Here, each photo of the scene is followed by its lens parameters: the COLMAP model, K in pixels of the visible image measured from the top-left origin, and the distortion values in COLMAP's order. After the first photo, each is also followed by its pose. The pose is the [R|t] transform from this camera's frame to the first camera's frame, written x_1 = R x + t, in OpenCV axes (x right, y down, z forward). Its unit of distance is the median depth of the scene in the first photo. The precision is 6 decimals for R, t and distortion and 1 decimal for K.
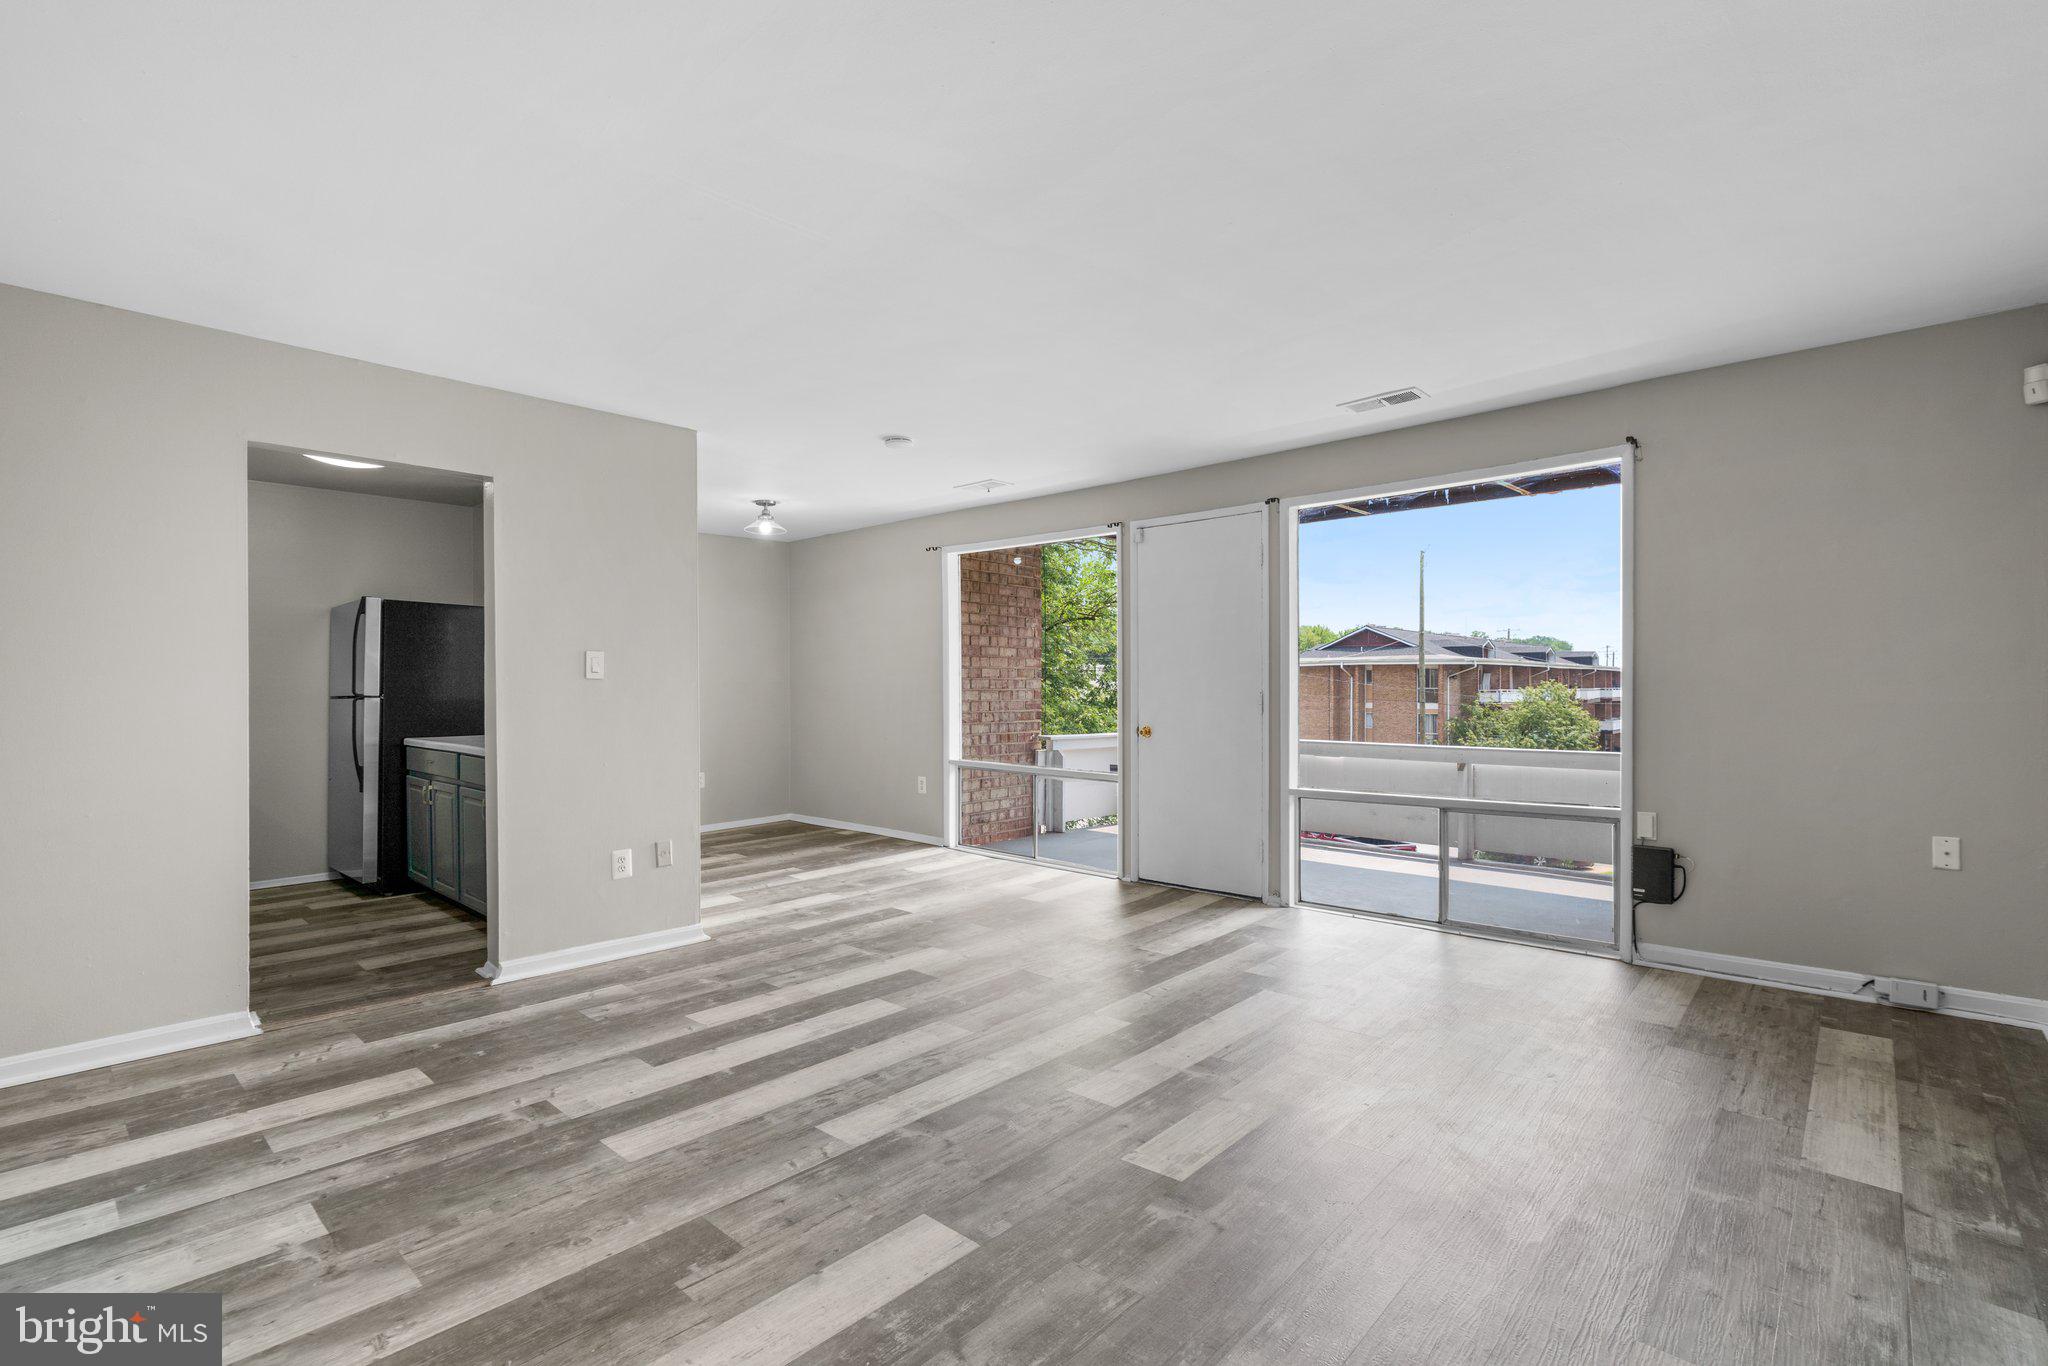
lens RADIAL K [[935.3, 0, 1015.3], [0, 935.3, 690.7], [0, 0, 1]] dist [-0.016905, 0.009878]
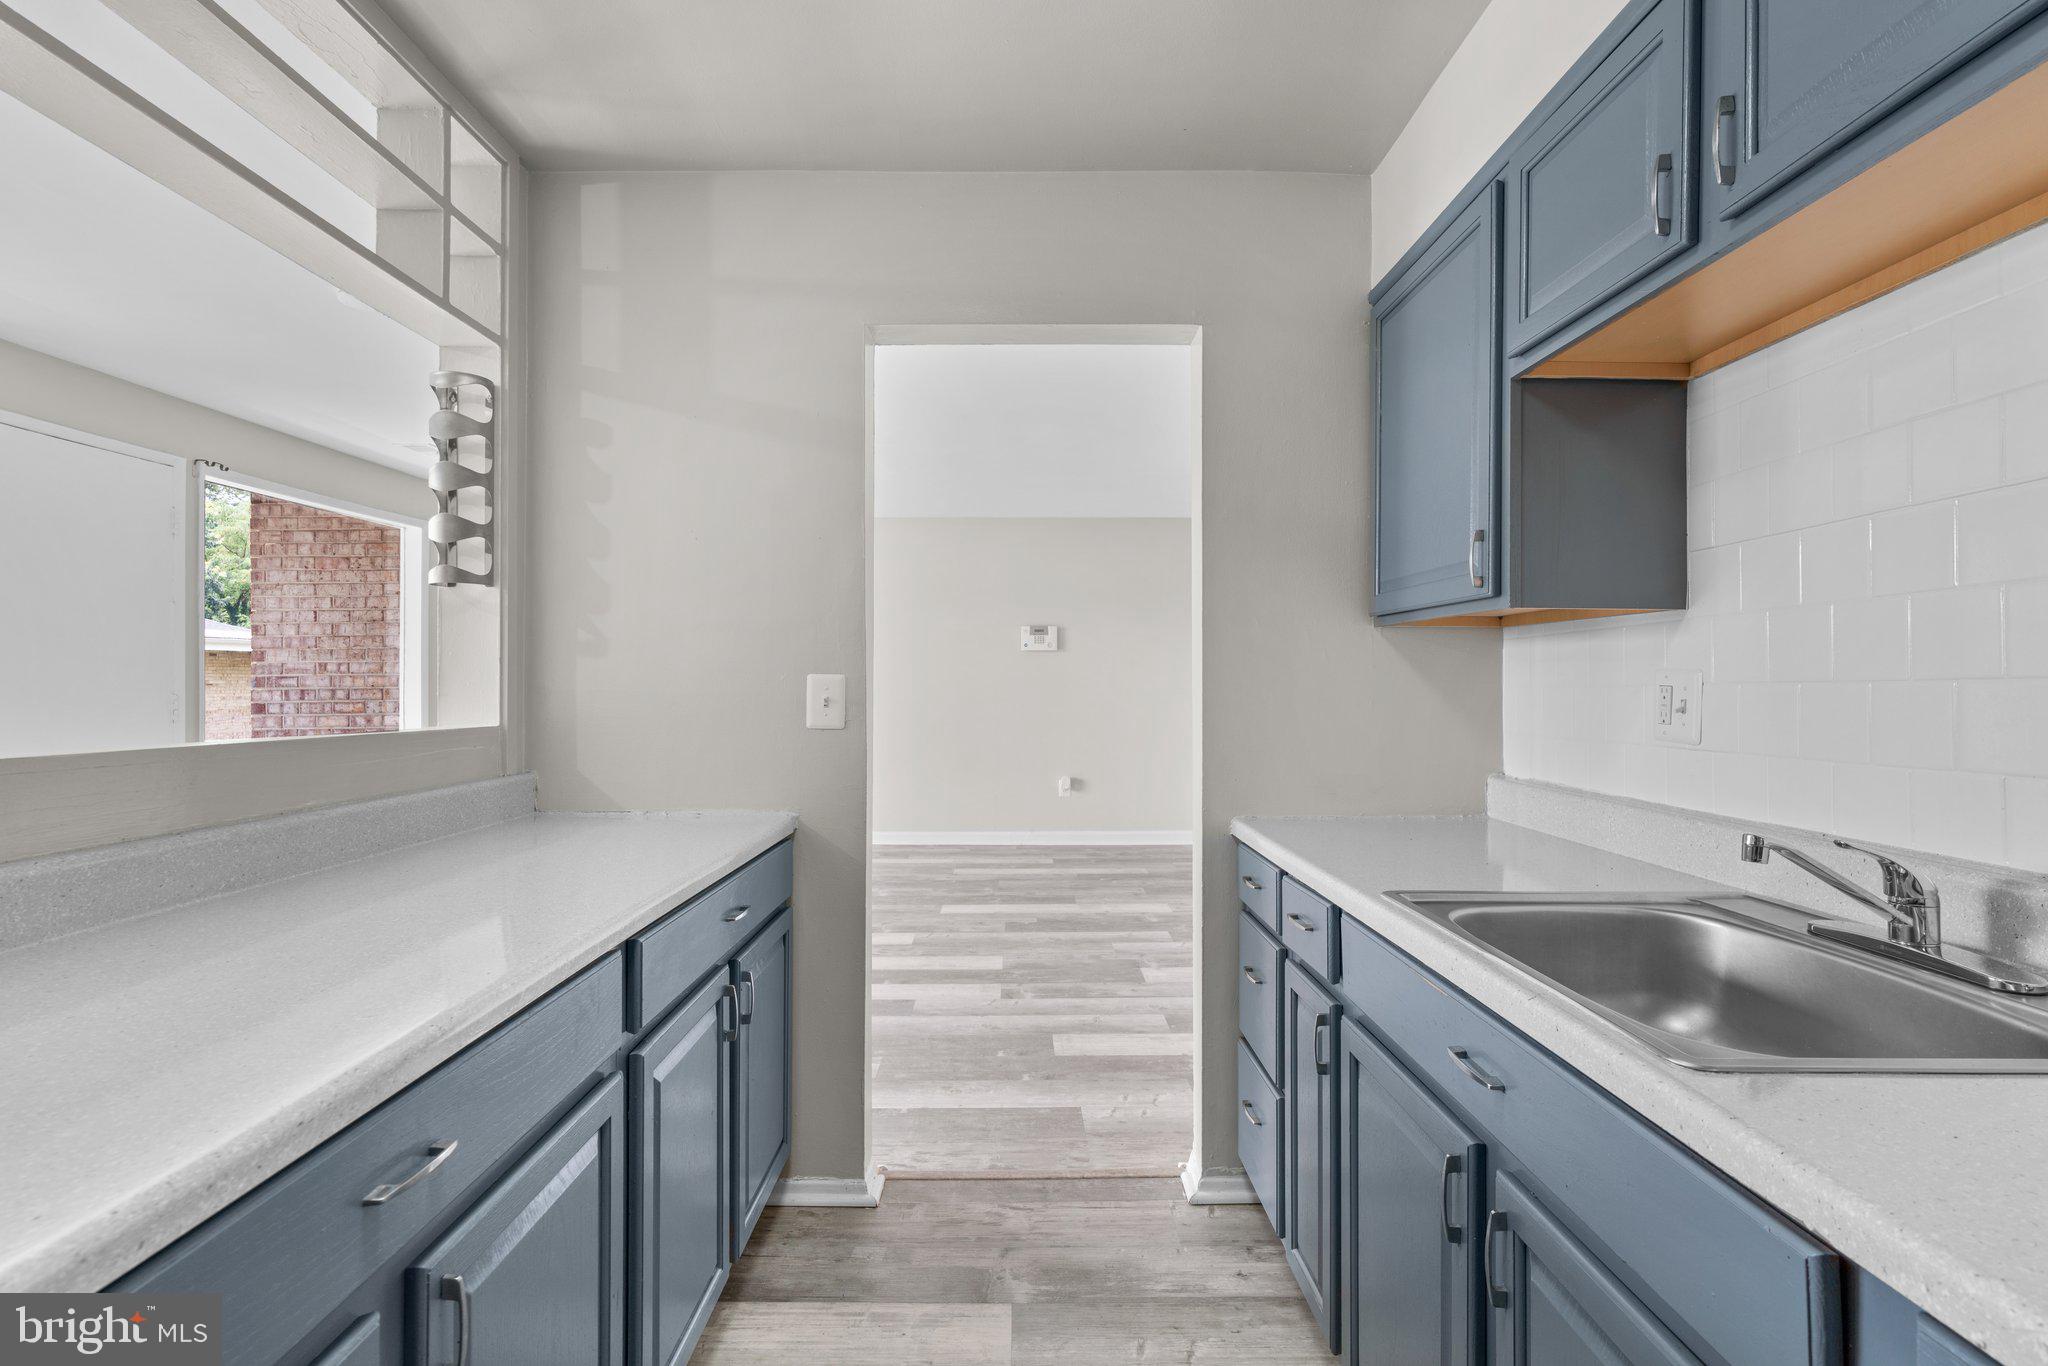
lens RADIAL K [[915.8, 0, 1020.1], [0, 915.8, 681.0], [0, 0, 1]] dist [-0.018204, 0.007668]
pose [[-0.681621, 0.003042, 0.731699, -0.776235], [0.003429, 0.999994, -0.000963, -0.007092], [-0.731697, 0.001852, -0.681628, 0.979657]]
